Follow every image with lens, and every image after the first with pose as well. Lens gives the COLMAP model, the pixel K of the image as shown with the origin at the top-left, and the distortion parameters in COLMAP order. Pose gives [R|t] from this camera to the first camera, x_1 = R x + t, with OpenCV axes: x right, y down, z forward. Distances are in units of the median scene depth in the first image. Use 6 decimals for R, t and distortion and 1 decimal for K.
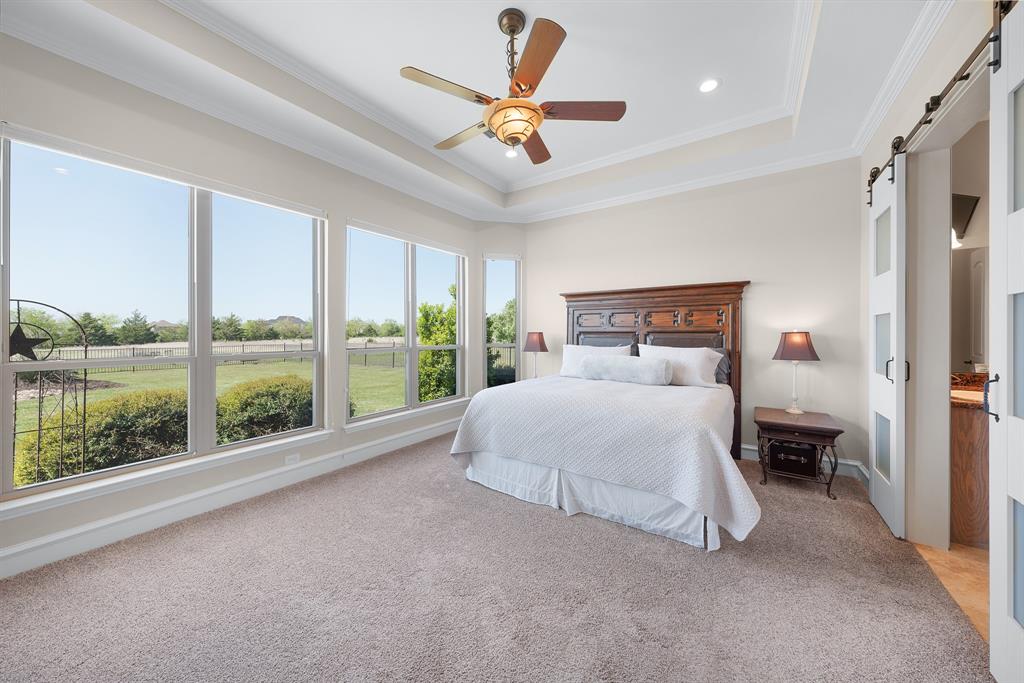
lens RADIAL K [[354.6, 0, 513.9], [0, 354.6, 336.4], [0, 0, 1]] dist [-0.001036, -0.000524]
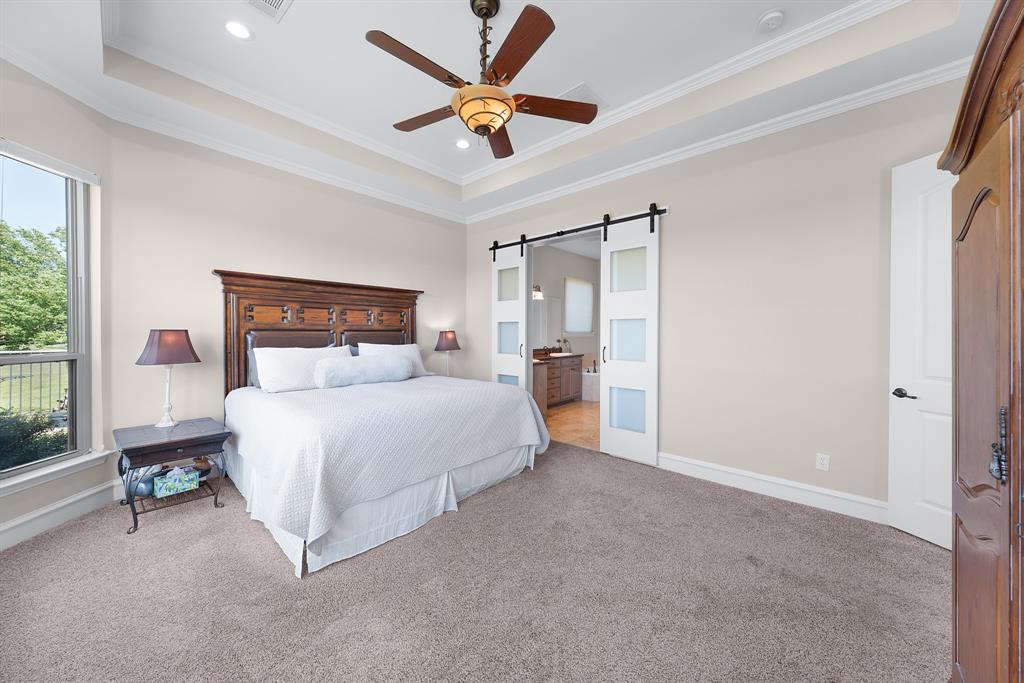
lens RADIAL K [[354.6, 0, 516.1], [0, 354.6, 335.9], [0, 0, 1]] dist [-0.001036, -0.000524]
pose [[0.127009, -0.011873, 0.991830, -0.507424], [0.003419, 0.999928, 0.011532, -0.006447], [-0.991896, 0.001926, 0.127040, 0.428189]]
